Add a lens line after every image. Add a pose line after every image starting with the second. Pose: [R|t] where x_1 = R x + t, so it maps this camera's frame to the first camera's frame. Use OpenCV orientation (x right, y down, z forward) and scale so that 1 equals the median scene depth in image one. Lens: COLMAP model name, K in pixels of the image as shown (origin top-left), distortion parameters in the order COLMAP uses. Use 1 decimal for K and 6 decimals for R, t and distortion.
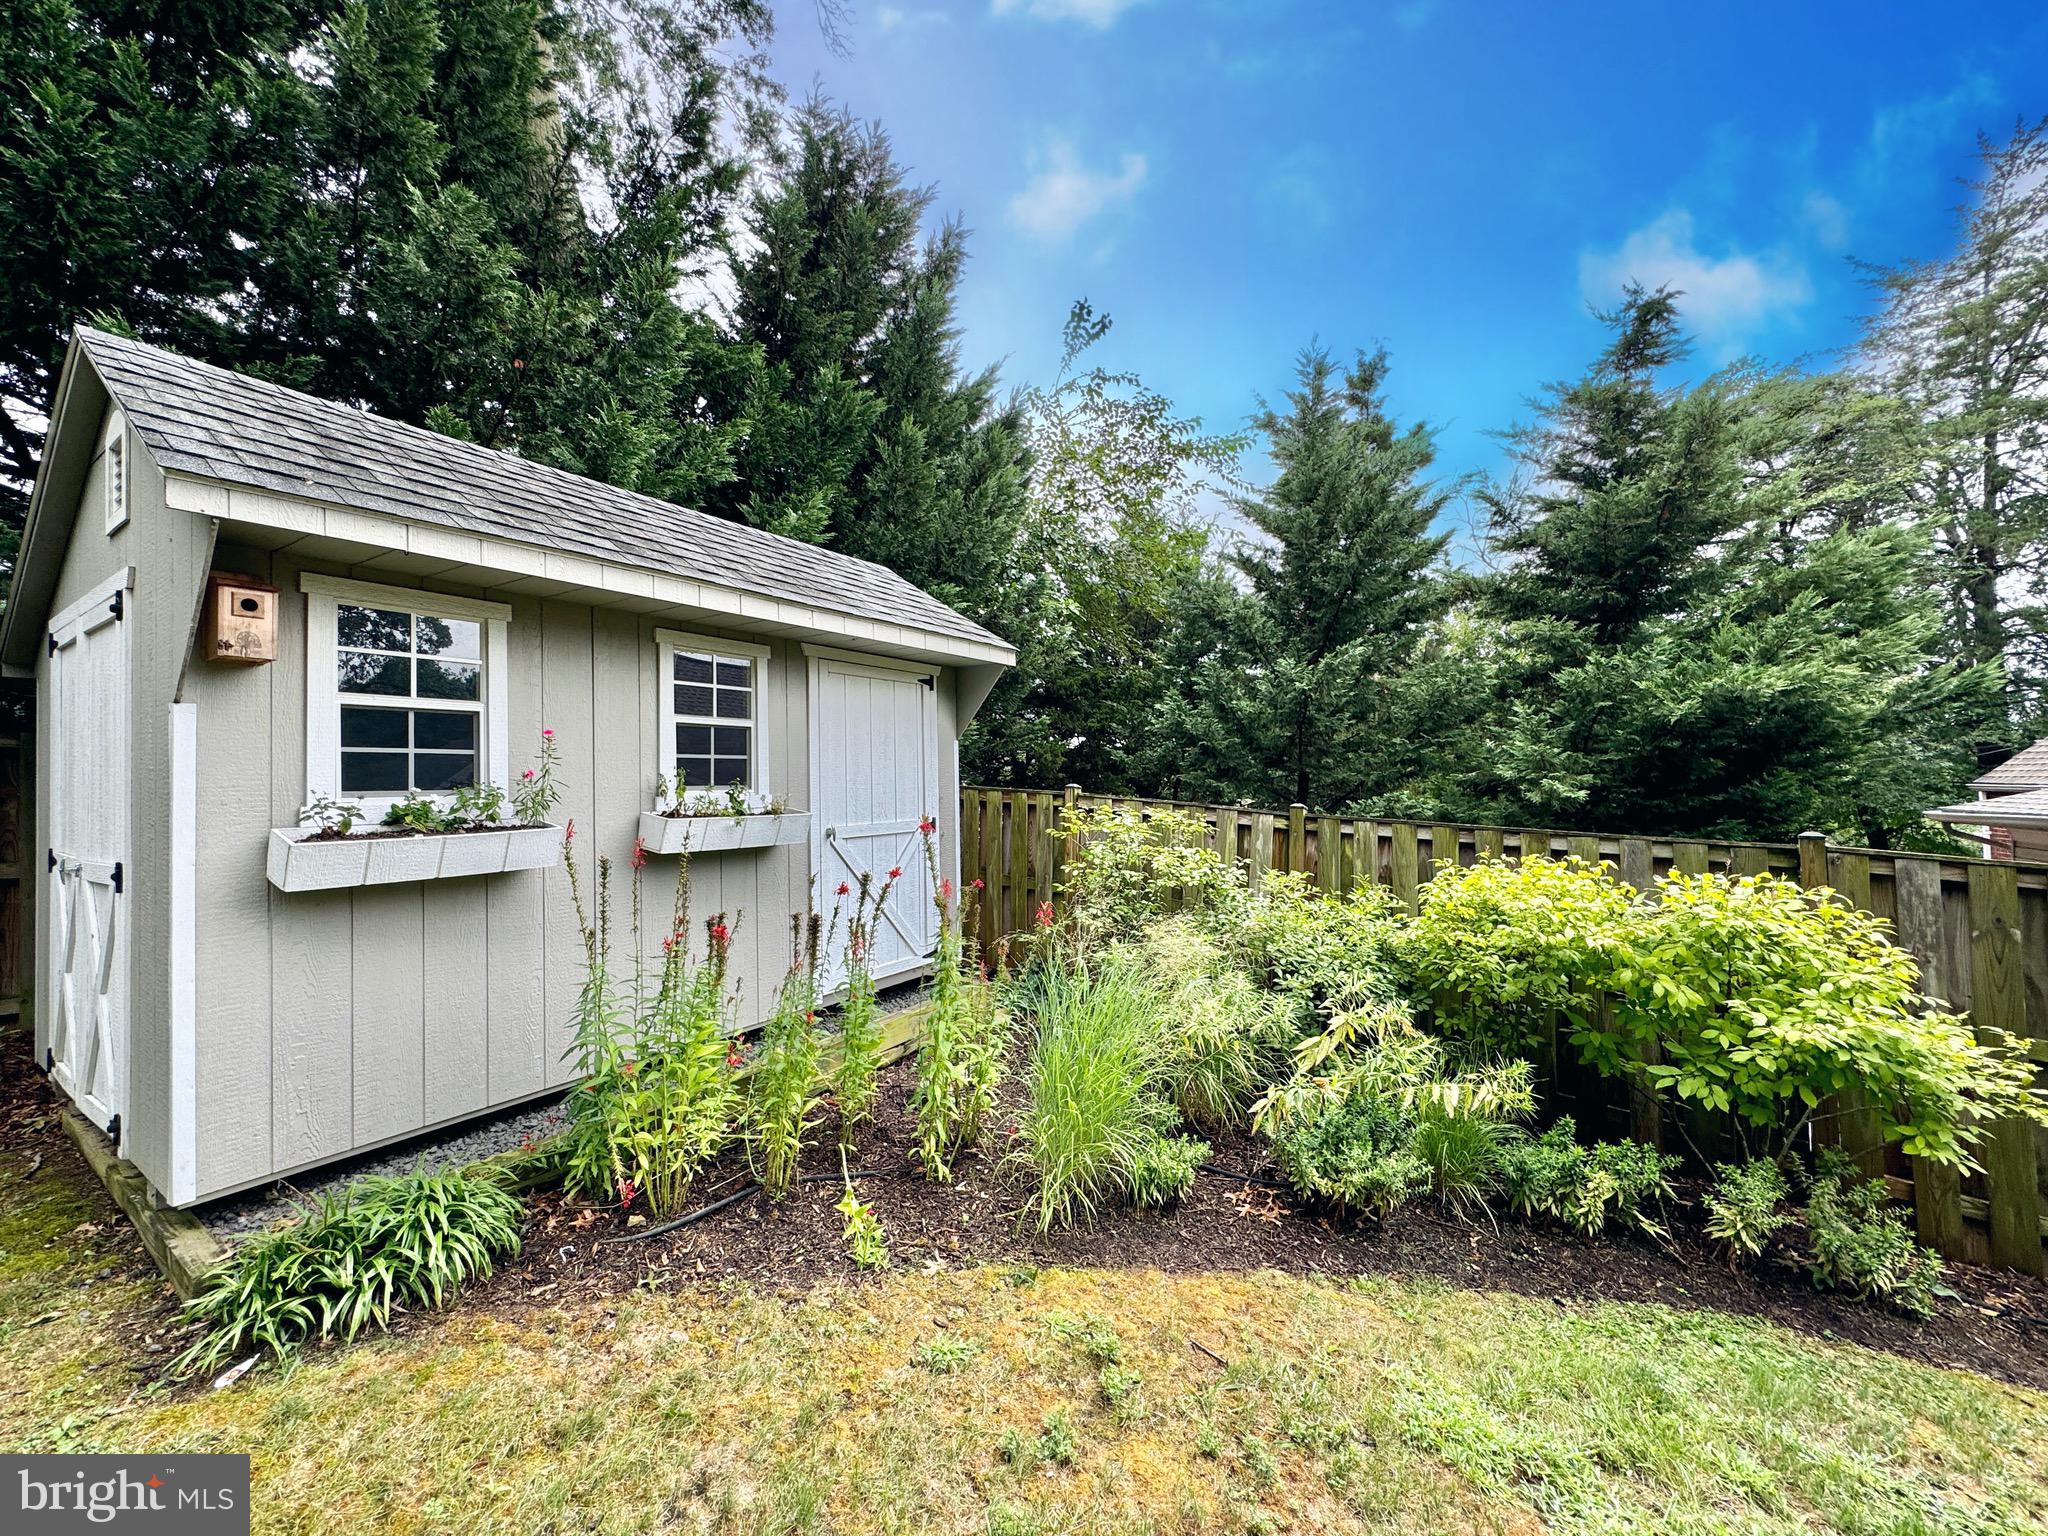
lens RADIAL K [[816.2, 0, 1023.2], [0, 816.2, 768.5], [0, 0, 1]] dist [-0.002685, 0.000739]
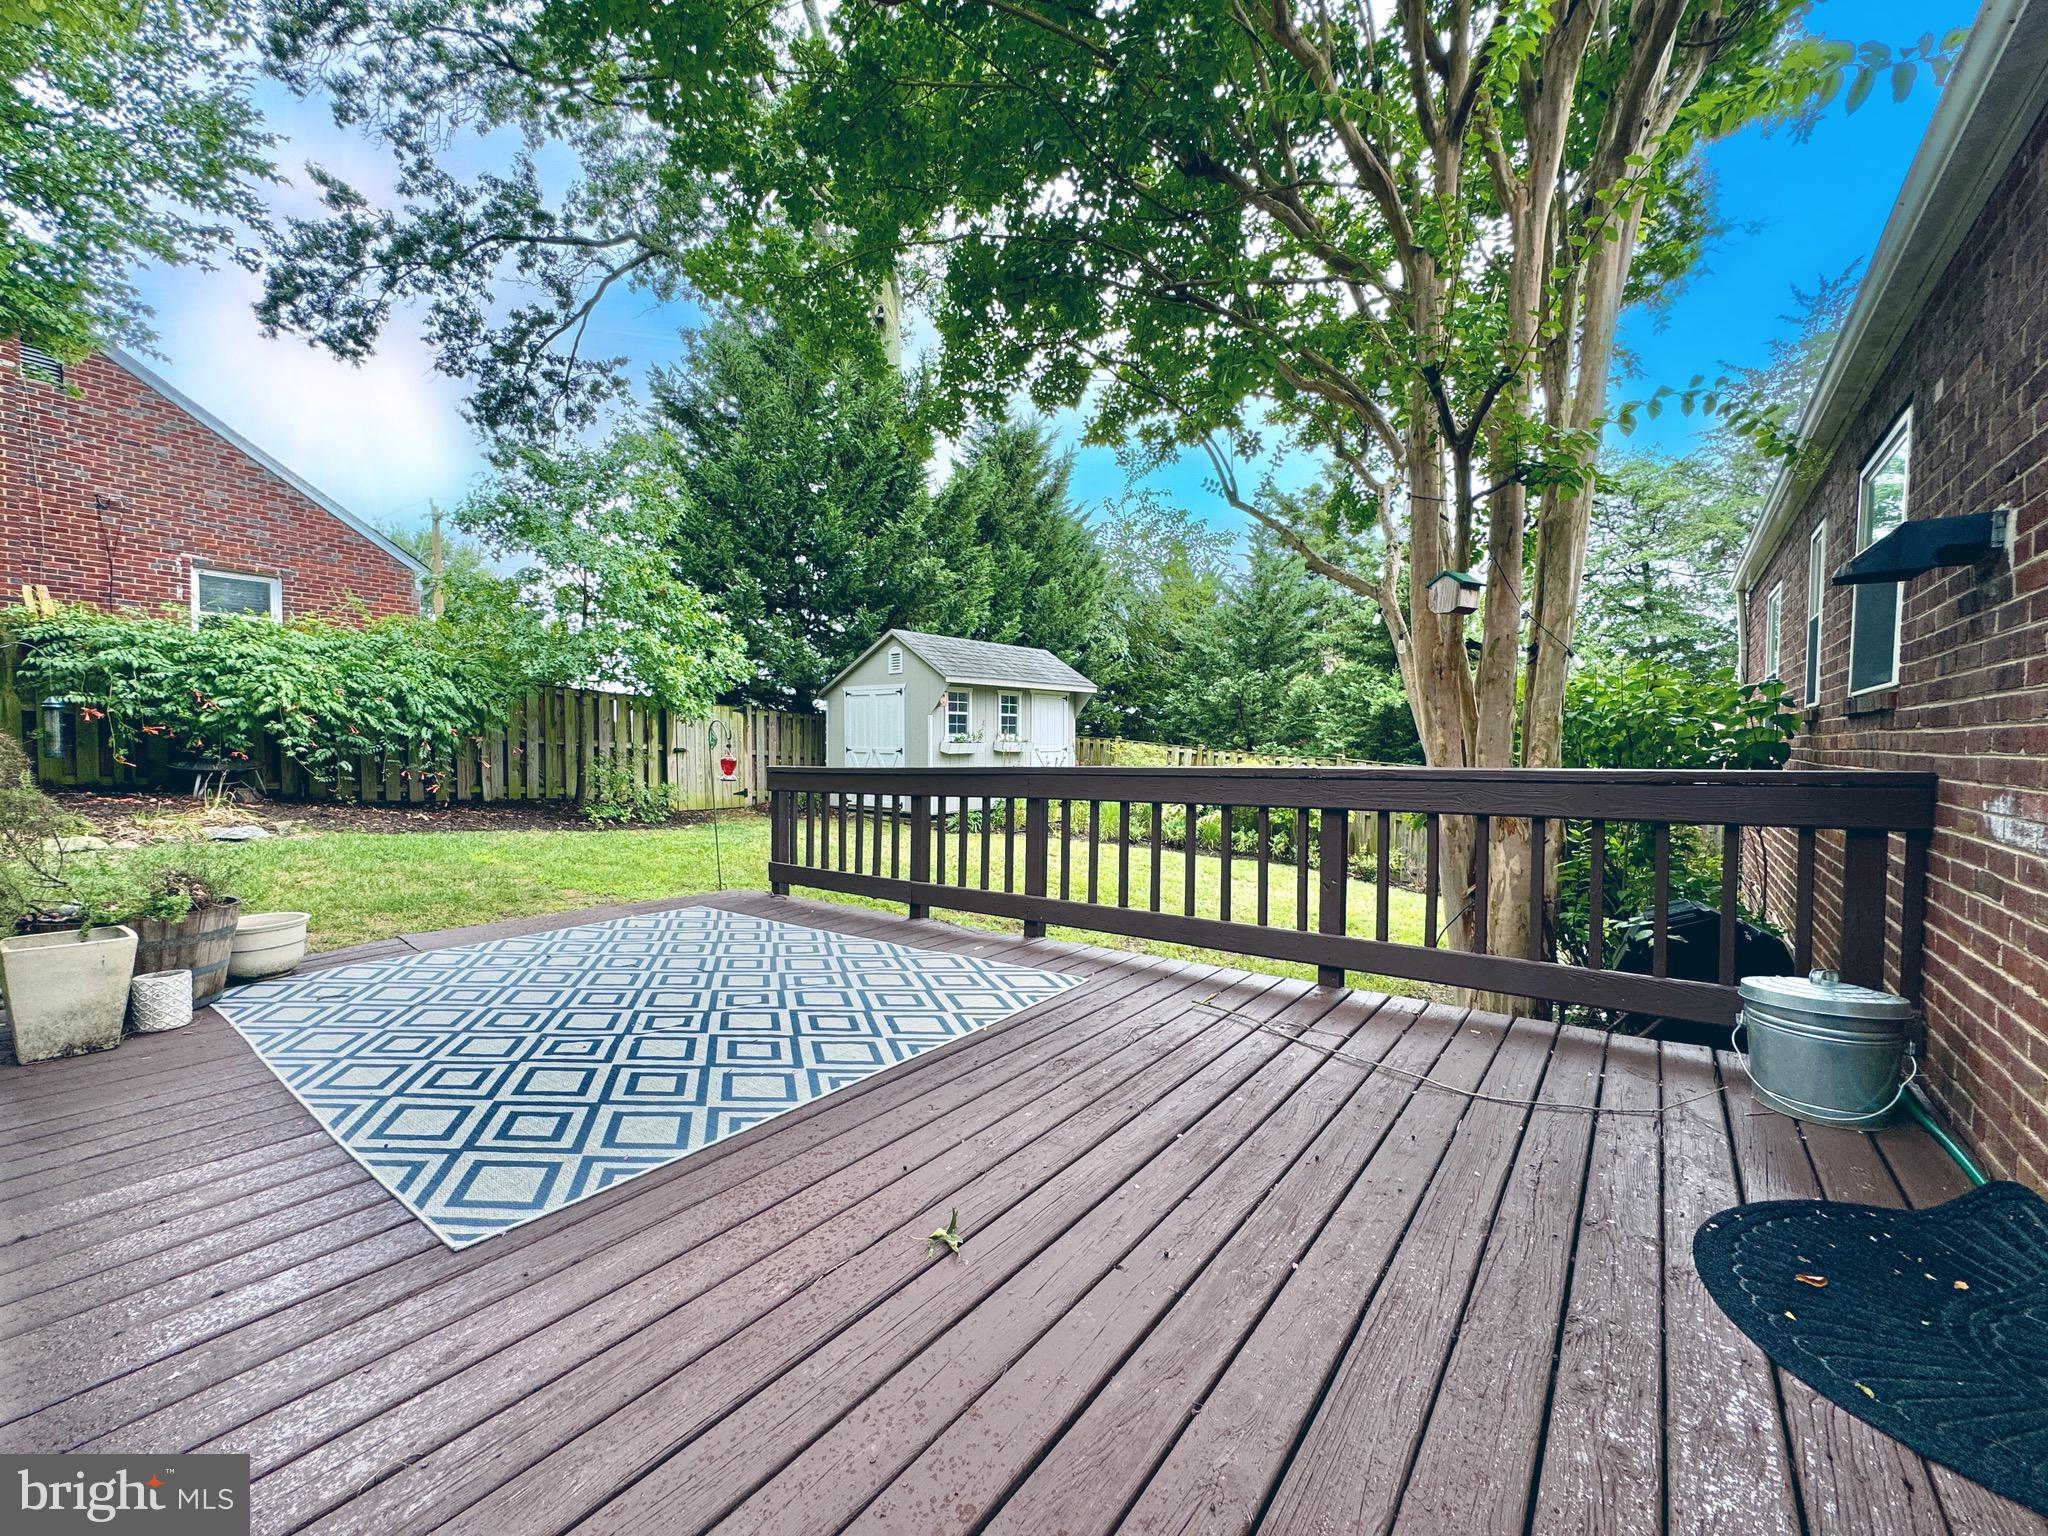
lens RADIAL K [[816.2, 0, 1025.0], [0, 816.2, 762.3], [0, 0, 1]] dist [-0.002685, 0.000739]
pose [[0.995927, 0.018049, -0.088343, 0.000315], [-0.013972, 0.998818, 0.046551, -0.014270], [0.089079, -0.045127, 0.995002, -1.773476]]
